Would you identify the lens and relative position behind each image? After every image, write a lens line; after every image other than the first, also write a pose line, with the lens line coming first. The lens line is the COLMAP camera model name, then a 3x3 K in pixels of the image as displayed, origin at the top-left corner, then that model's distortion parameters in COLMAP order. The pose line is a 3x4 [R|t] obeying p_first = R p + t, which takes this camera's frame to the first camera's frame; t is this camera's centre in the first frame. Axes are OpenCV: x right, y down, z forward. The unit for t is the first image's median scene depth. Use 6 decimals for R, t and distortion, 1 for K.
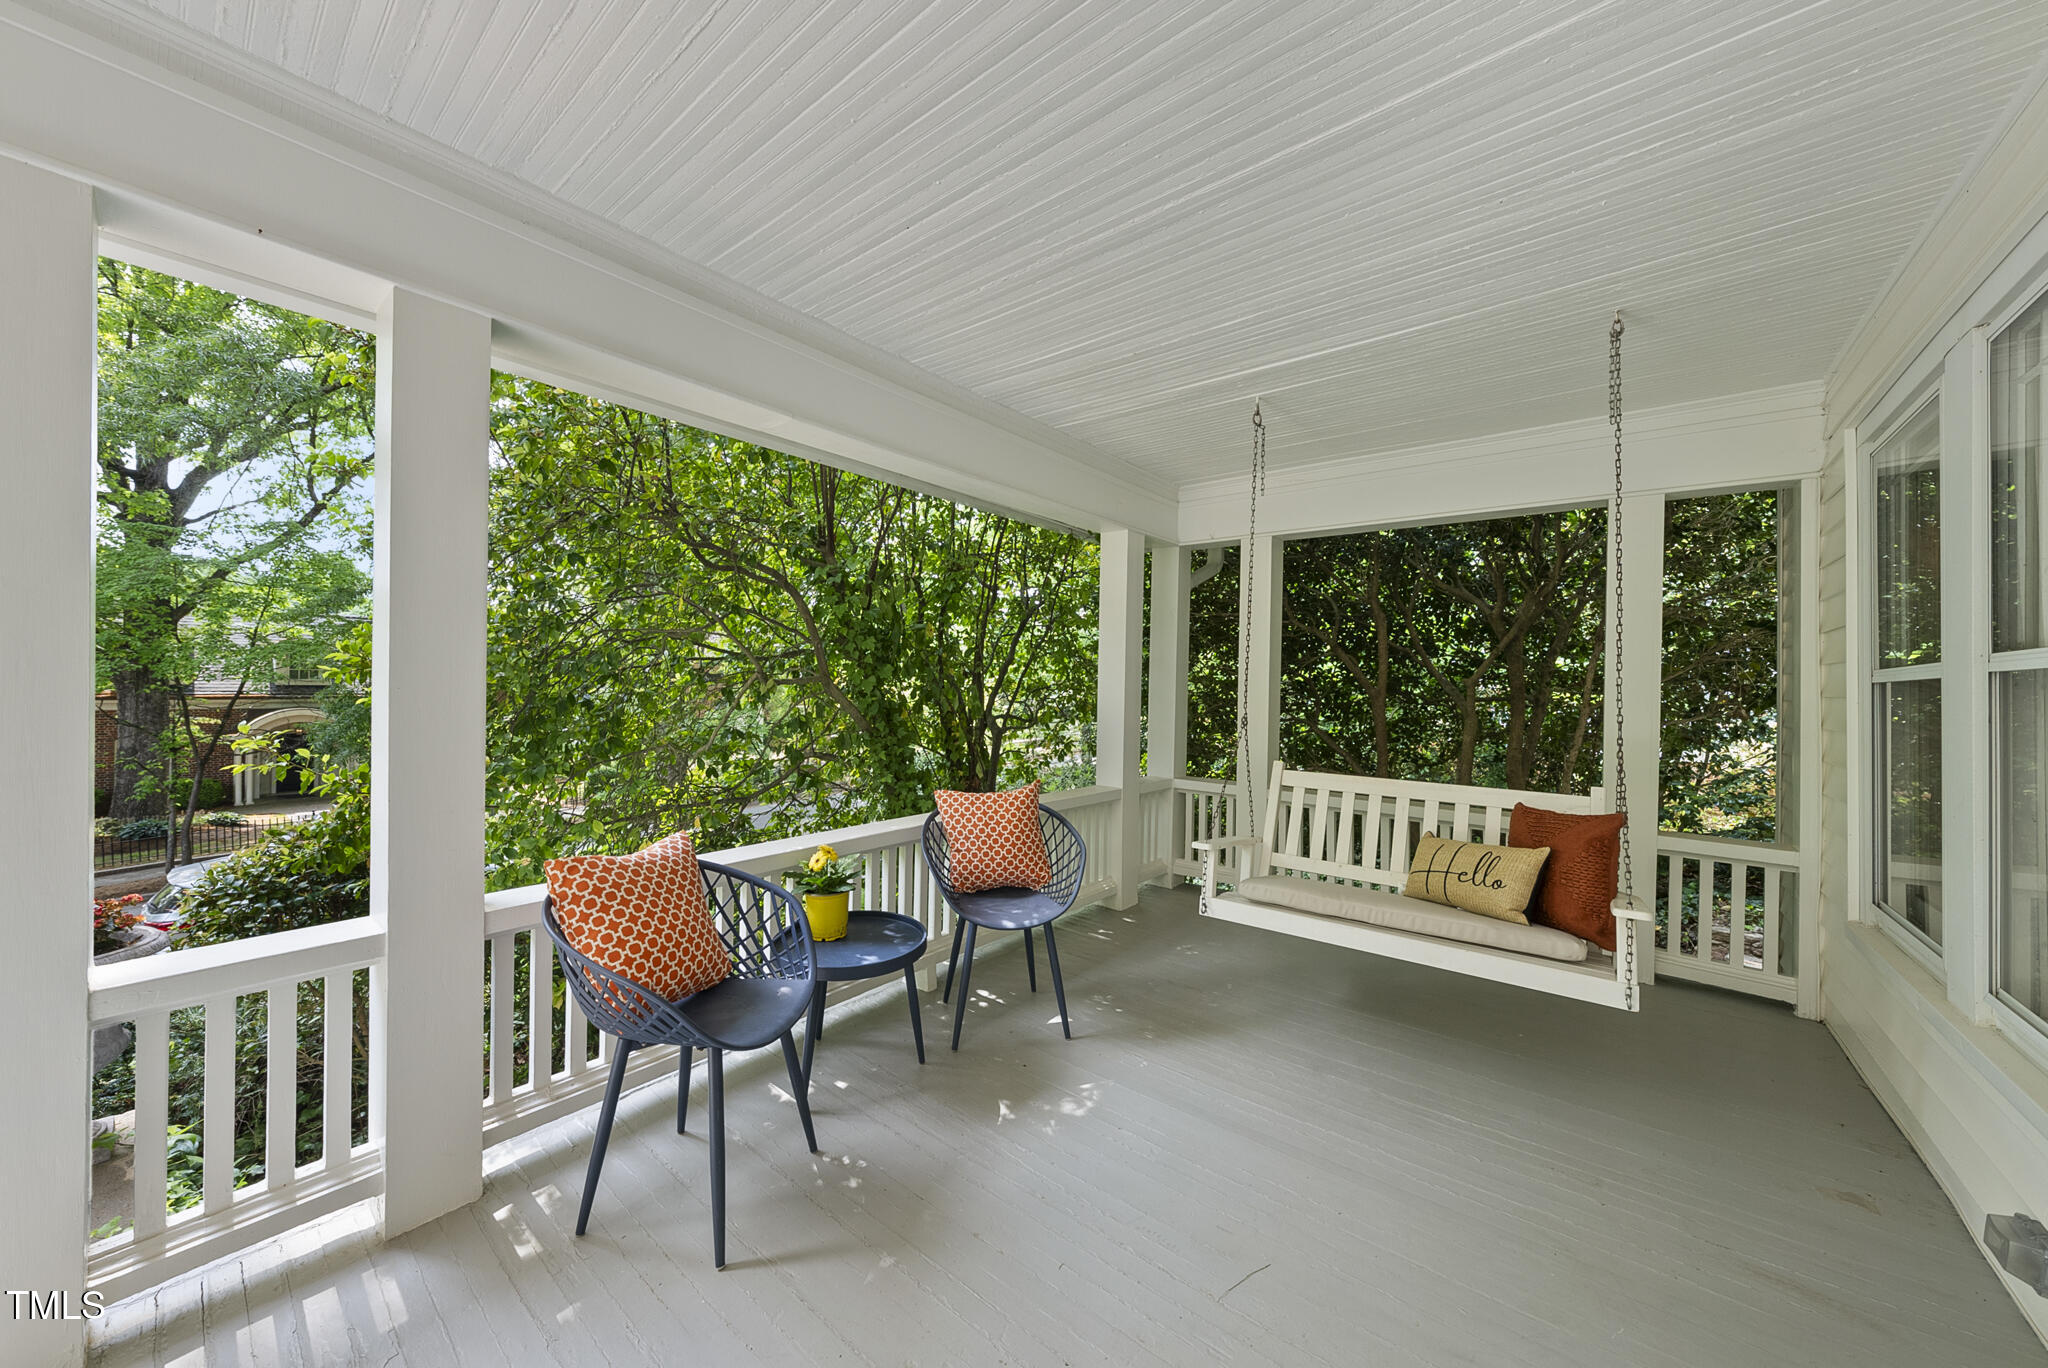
lens RADIAL K [[704.7, 0, 1030.0], [0, 704.7, 681.6], [0, 0, 1]] dist [-0.005384, 0.000672]
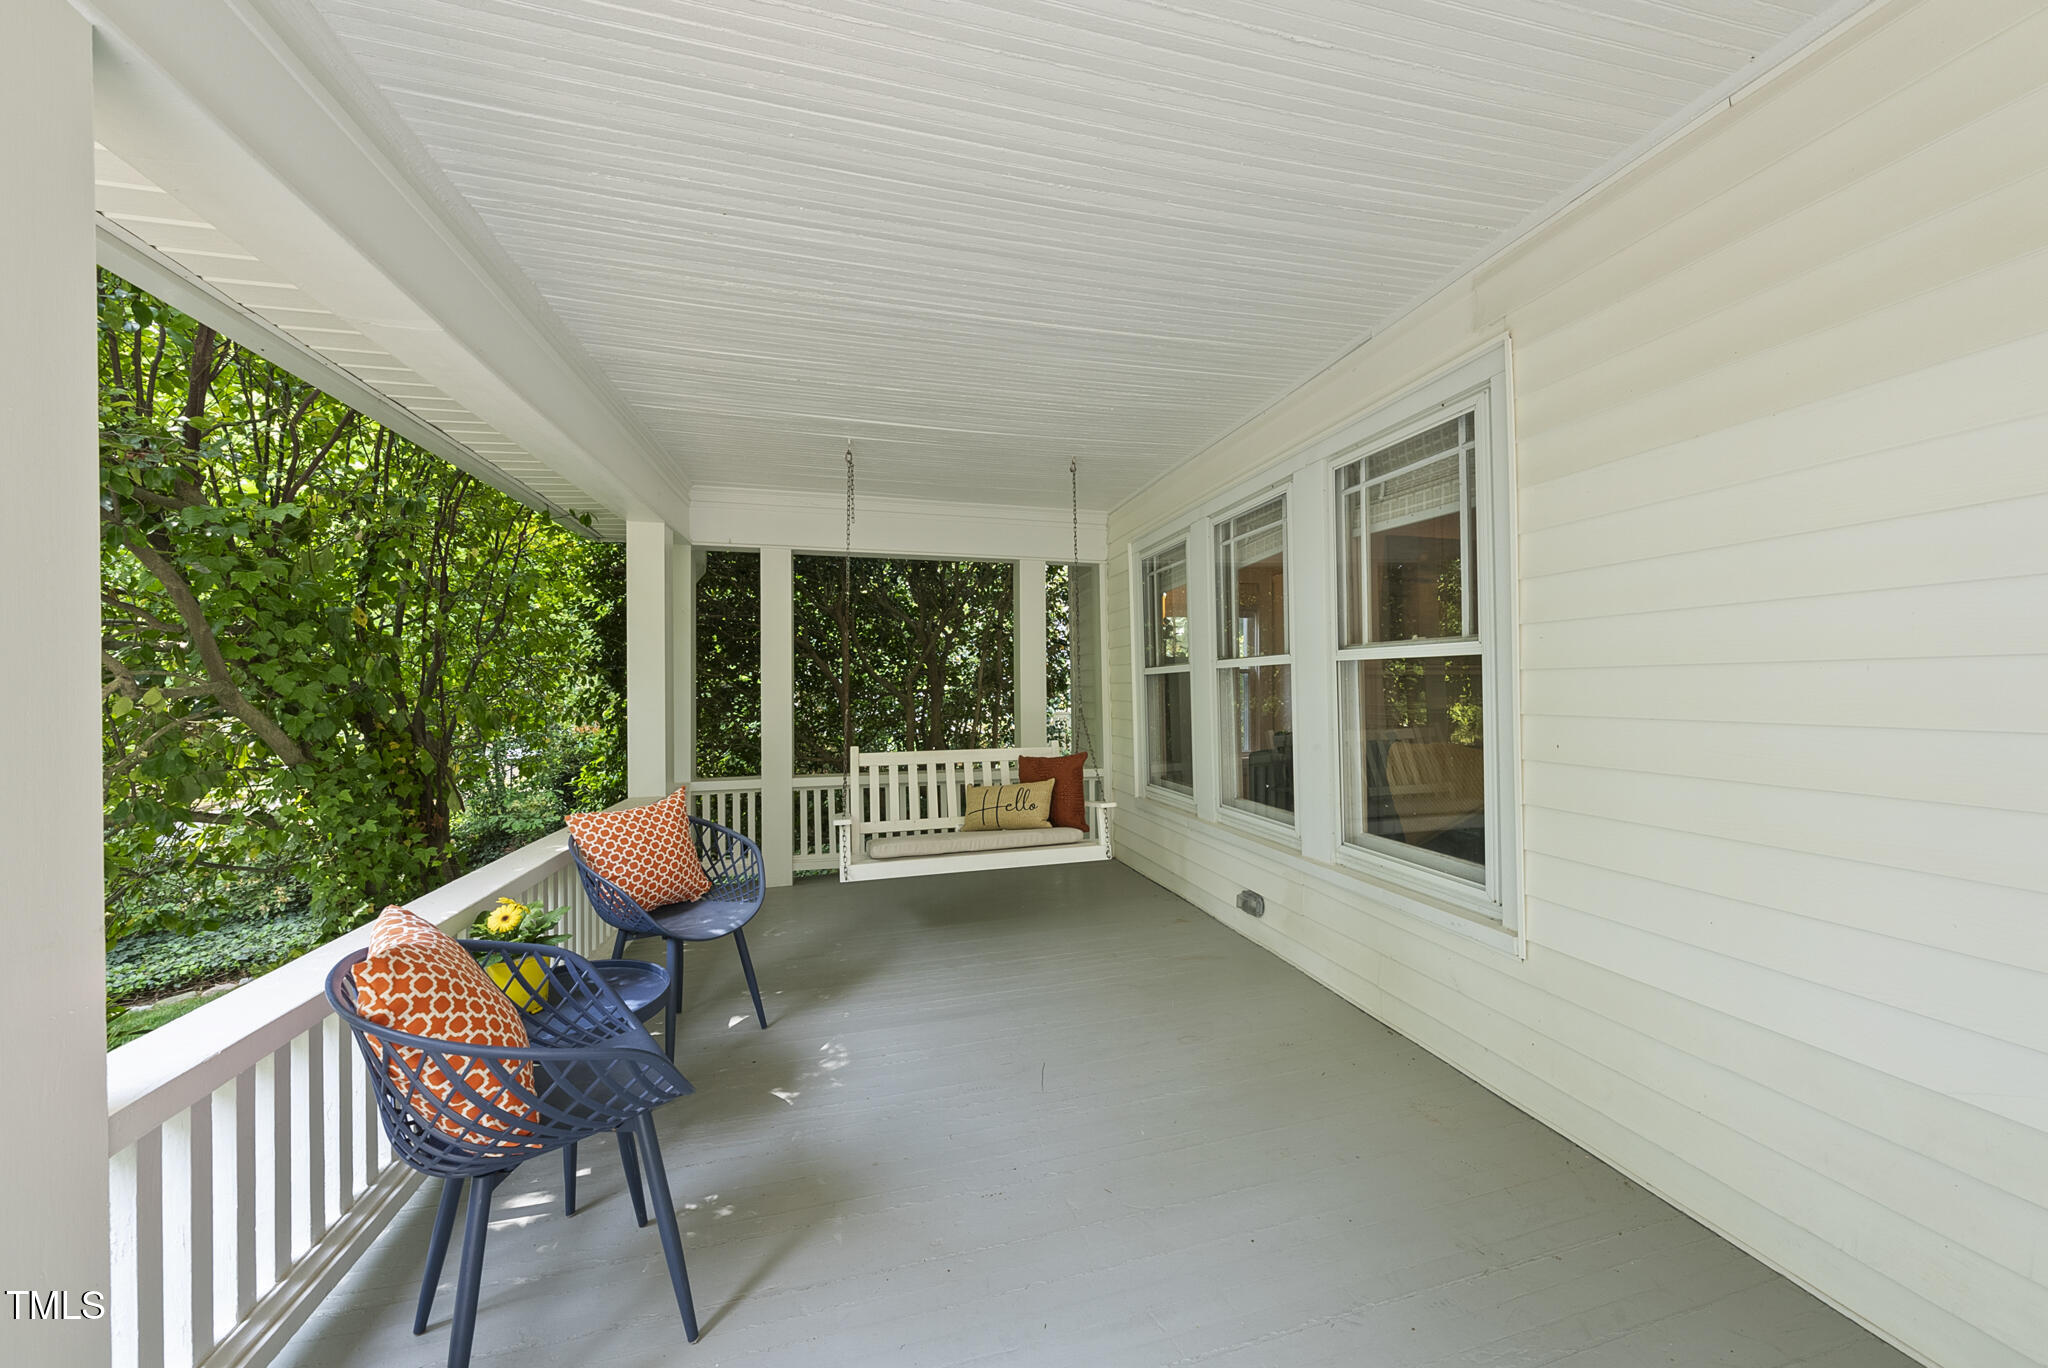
lens RADIAL K [[704.7, 0, 1029.0], [0, 704.7, 679.6], [0, 0, 1]] dist [-0.005384, 0.000672]
pose [[0.594513, -0.015783, 0.803931, -0.500952], [0.019911, 0.999790, 0.004903, 0.000230], [-0.803840, 0.013092, 0.594702, 0.065729]]
